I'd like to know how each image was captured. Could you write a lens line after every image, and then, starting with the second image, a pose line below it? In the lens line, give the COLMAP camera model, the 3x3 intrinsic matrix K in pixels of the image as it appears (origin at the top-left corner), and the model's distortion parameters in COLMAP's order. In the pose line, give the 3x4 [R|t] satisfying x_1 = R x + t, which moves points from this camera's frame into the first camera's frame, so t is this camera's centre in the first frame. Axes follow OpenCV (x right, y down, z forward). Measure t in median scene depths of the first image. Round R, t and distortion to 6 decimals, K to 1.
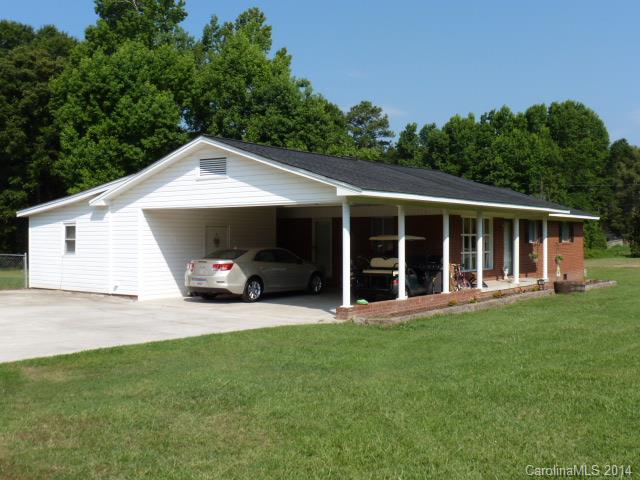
lens RADIAL K [[774.9, 0, 320.0], [0, 774.9, 240.0], [0, 0, 1]] dist [-0.006378, 0.000000]
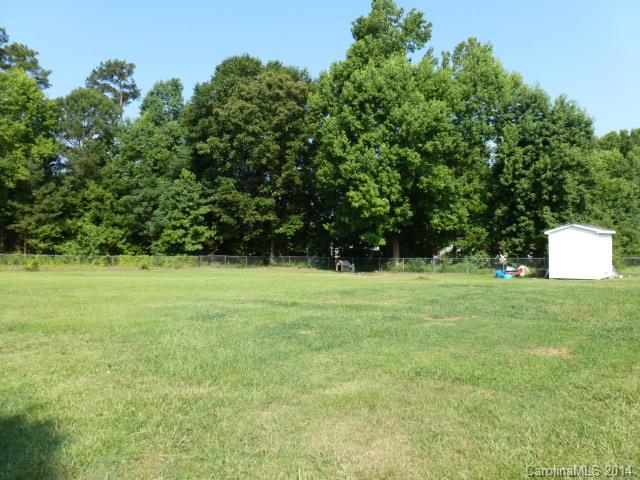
lens RADIAL K [[467.1, 0, 320.1], [0, 467.1, 240.3], [0, 0, 1]] dist [-0.031027, -0.004747]
pose [[0.999724, -0.022426, 0.007025, -0.364277], [0.022347, 0.999689, 0.011109, -0.008457], [-0.007272, -0.010949, 0.999914, 0.354049]]
